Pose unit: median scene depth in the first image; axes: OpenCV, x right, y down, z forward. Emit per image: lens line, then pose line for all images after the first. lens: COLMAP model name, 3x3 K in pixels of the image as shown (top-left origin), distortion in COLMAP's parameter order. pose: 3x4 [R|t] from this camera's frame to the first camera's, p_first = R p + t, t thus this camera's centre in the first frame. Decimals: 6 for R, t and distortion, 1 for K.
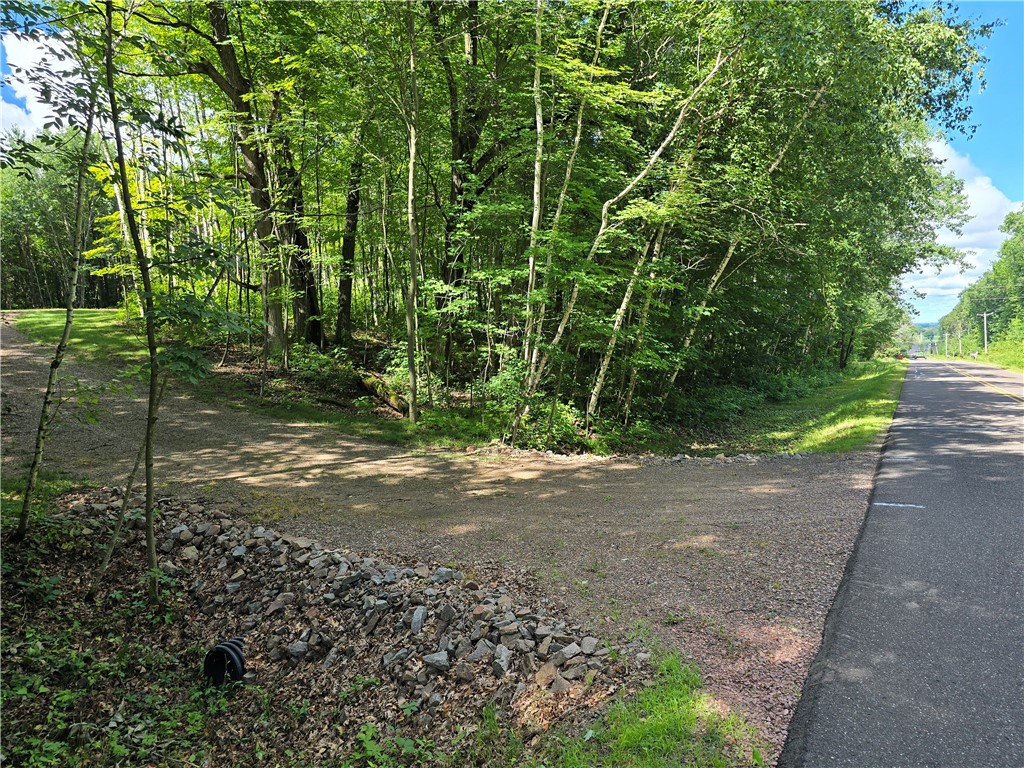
lens RADIAL K [[664.6, 0, 512.0], [0, 664.6, 384.0], [0, 0, 1]] dist [0.033945, -0.002857]
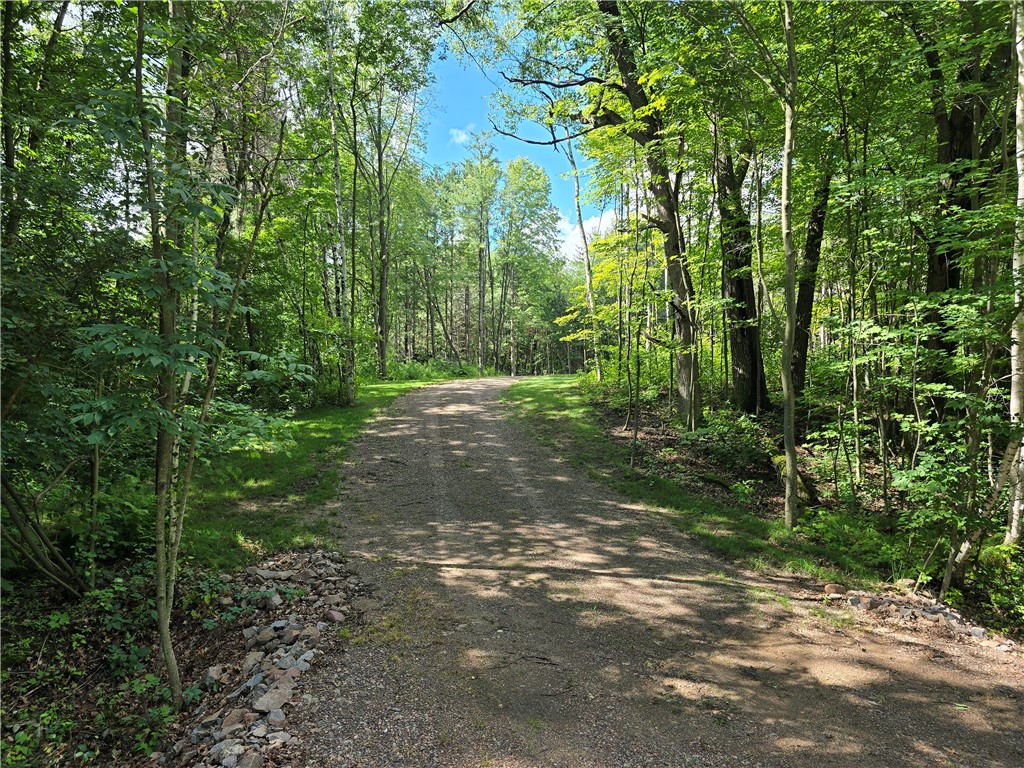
lens RADIAL K [[664.6, 0, 512.0], [0, 664.6, 384.0], [0, 0, 1]] dist [0.033945, -0.002857]
pose [[0.684171, 0.003400, -0.729313, 0.135141], [-0.077015, 0.994735, -0.067611, -0.016628], [0.725244, 0.102426, 0.680831, 0.266438]]
